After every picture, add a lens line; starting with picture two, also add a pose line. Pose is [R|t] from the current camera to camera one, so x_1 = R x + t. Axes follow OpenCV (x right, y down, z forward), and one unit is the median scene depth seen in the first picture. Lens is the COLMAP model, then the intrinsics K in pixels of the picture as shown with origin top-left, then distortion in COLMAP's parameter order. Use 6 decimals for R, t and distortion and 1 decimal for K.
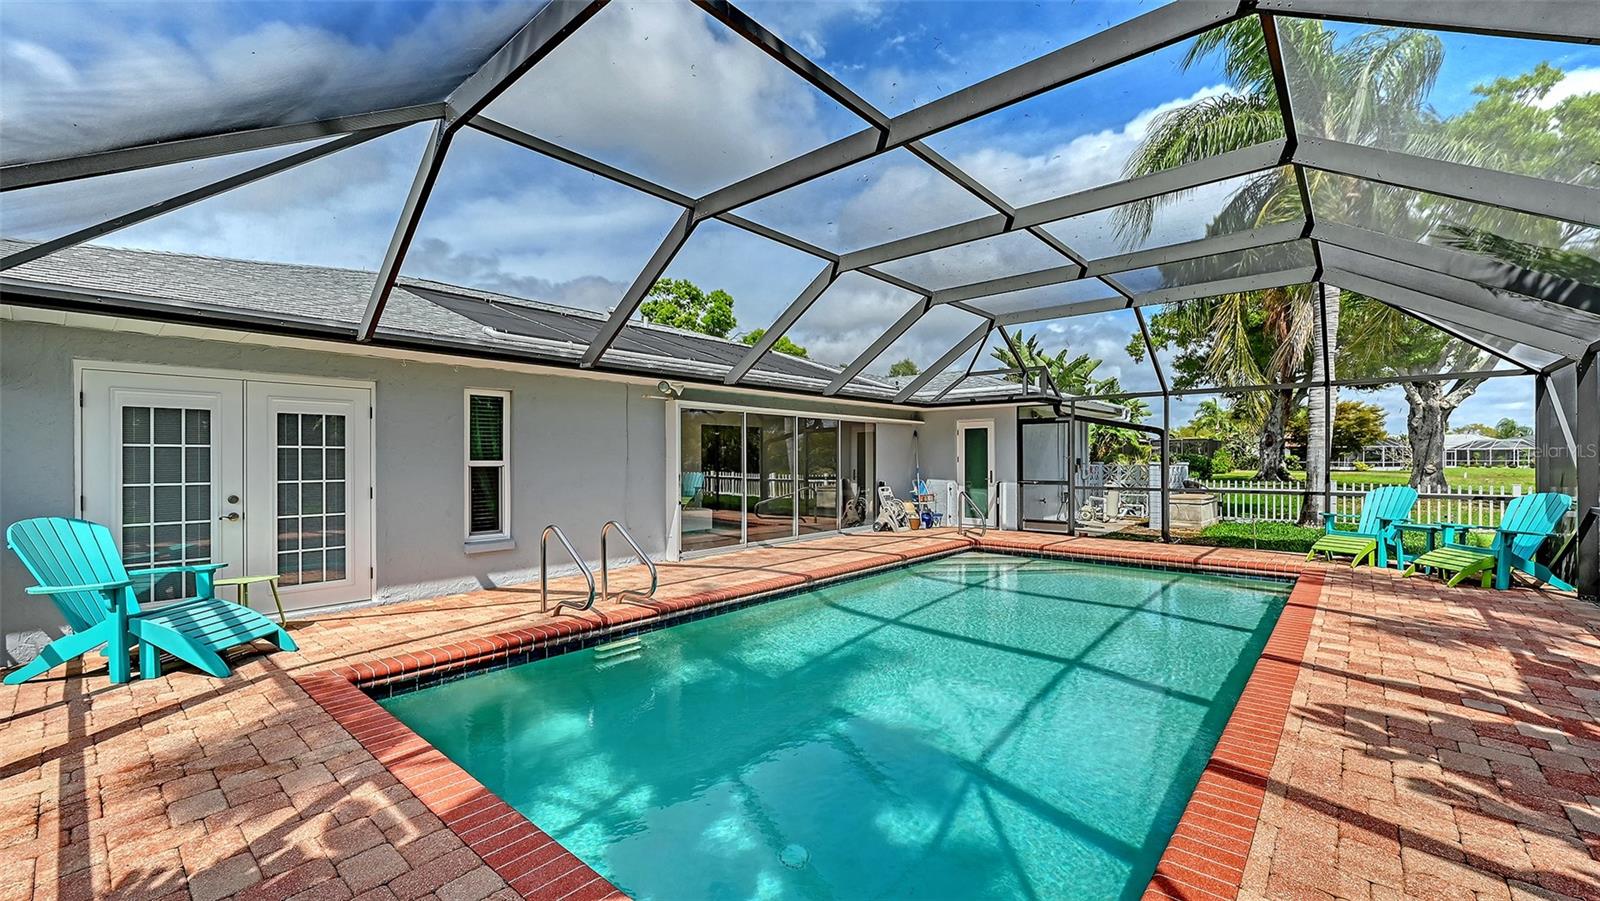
lens RADIAL K [[640.4, 0, 809.5], [0, 640.4, 454.8], [0, 0, 1]] dist [0.002375, -0.000061]
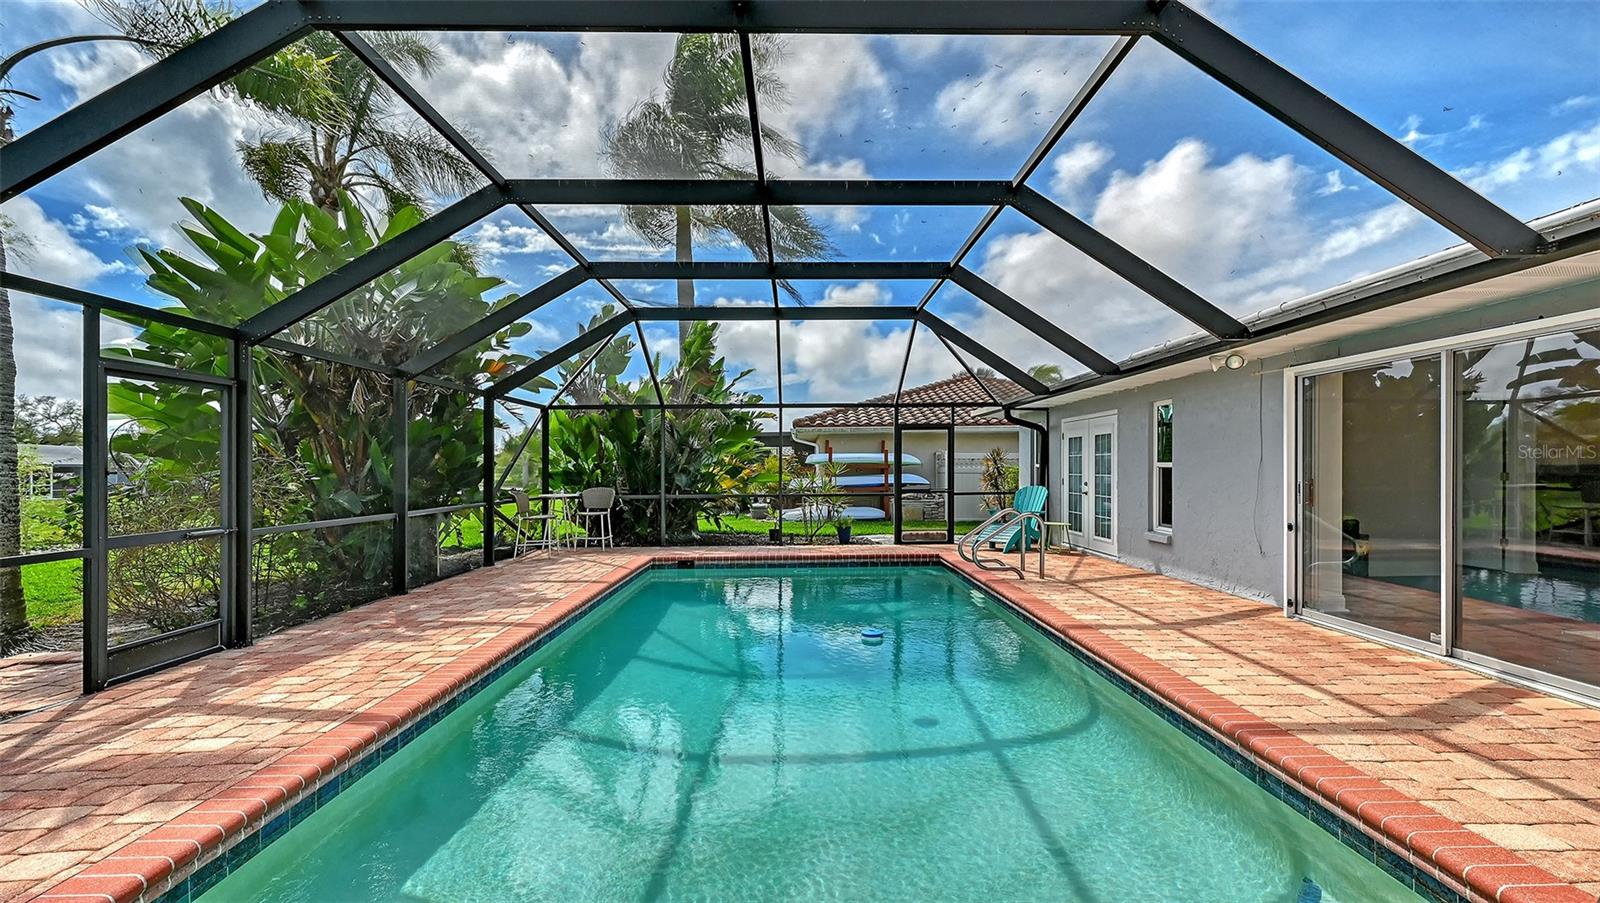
lens RADIAL K [[638.8, 0, 805.7], [0, 638.8, 465.7], [0, 0, 1]] dist [0.000150, -0.000461]
pose [[-0.744468, 0.007560, -0.667615, 0.627914], [0.014445, 0.999884, -0.004784, 0.009634], [0.667502, -0.013205, -0.744491, 1.240980]]
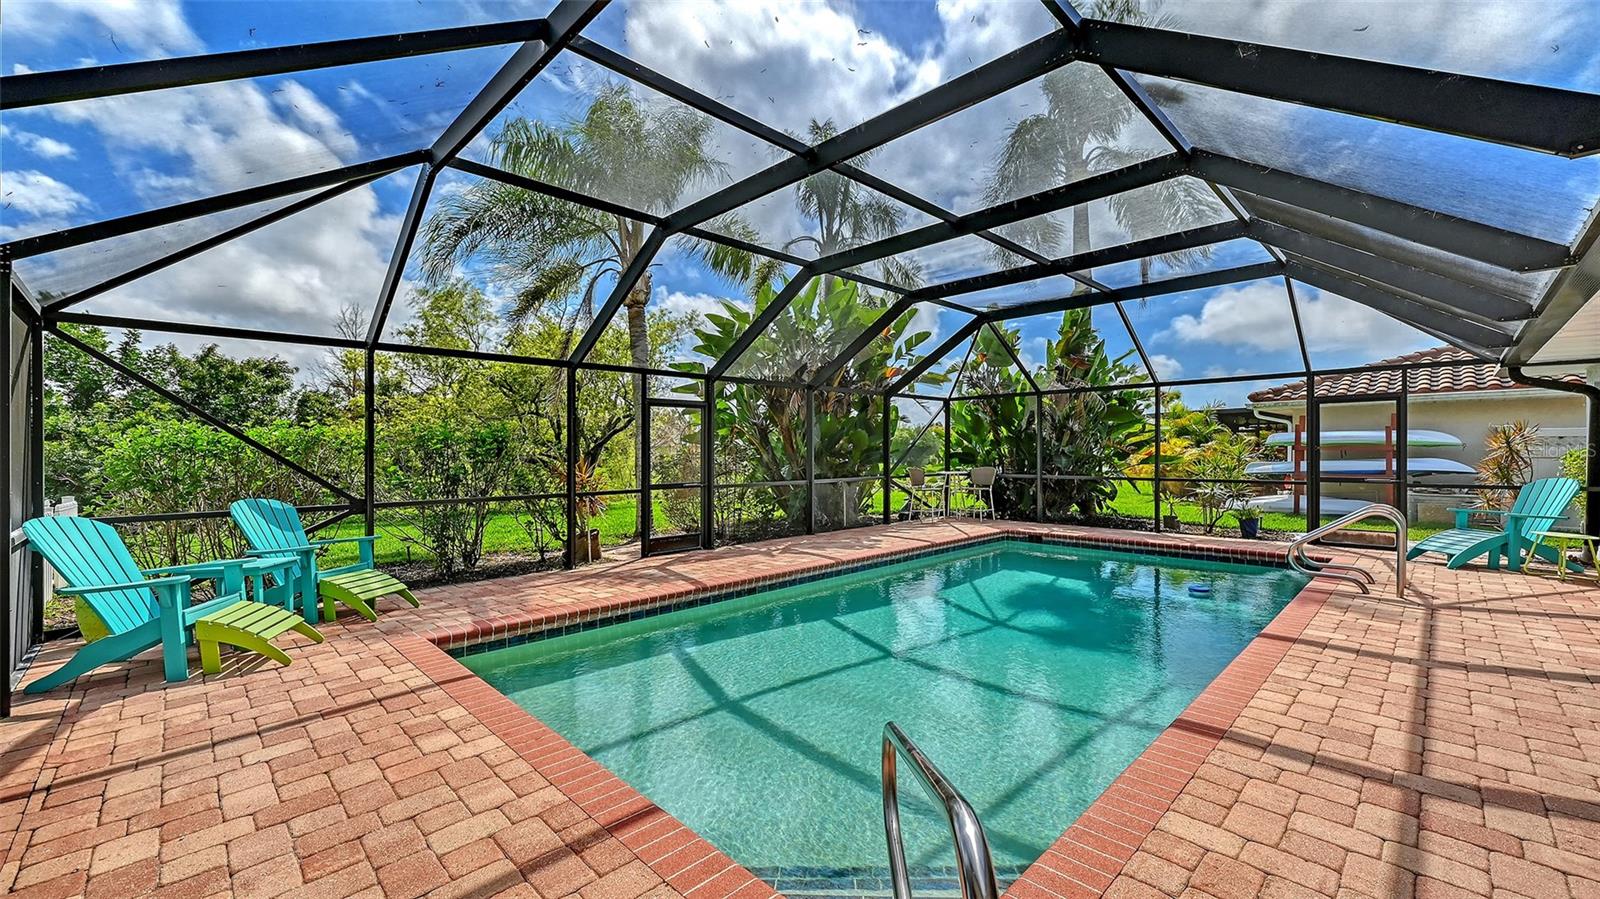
lens RADIAL K [[640.4, 0, 814.7], [0, 640.4, 436.9], [0, 0, 1]] dist [0.002375, -0.000061]
pose [[-0.997670, 0.011308, 0.067287, 0.352641], [0.009467, 0.999574, -0.027603, 0.009313], [-0.067571, -0.026901, -0.997352, 1.538804]]
